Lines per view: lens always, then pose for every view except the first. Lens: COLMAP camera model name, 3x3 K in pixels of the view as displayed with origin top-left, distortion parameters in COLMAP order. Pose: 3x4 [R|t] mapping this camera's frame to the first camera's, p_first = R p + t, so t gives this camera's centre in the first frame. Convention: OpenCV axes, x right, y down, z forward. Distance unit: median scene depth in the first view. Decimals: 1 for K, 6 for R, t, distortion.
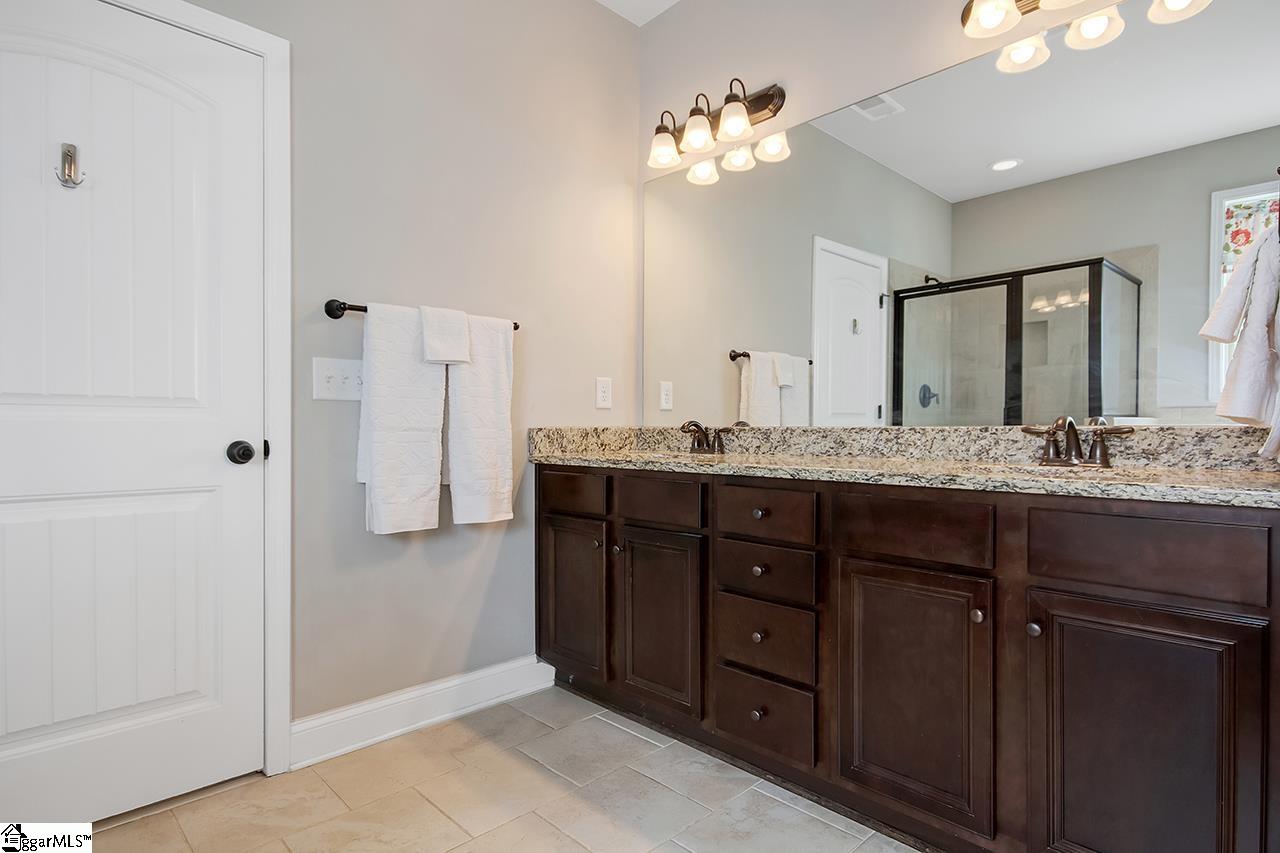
lens RADIAL K [[672.8, 0, 640.0], [0, 672.8, 426.5], [0, 0, 1]] dist [0.006516, 0.000369]
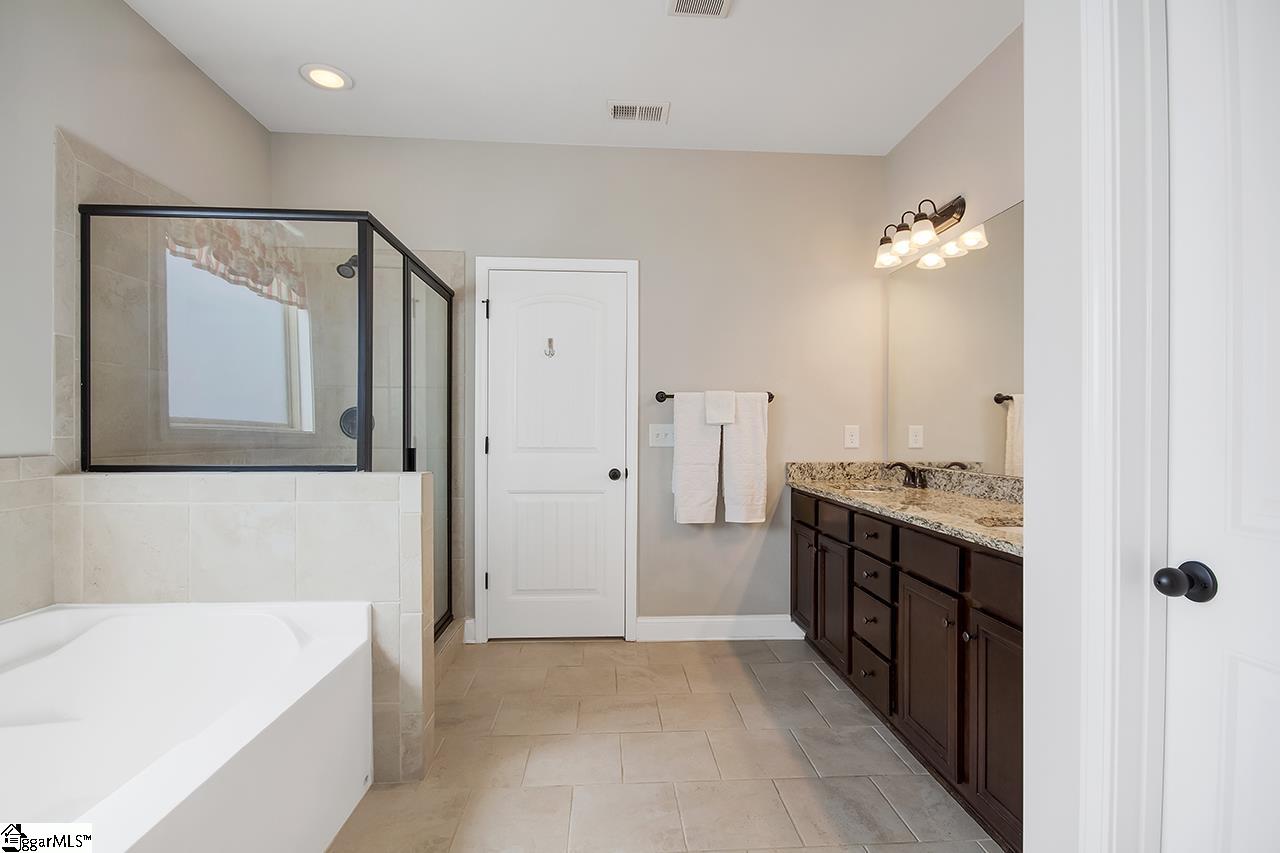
lens RADIAL K [[585.5, 0, 640.0], [0, 585.5, 426.5], [0, 0, 1]] dist [-0.001223, 0.000069]
pose [[0.761987, -0.001932, -0.647589, 0.479227], [-0.003887, 0.999964, -0.007558, -0.074043], [0.647580, 0.008277, 0.761952, -0.220750]]
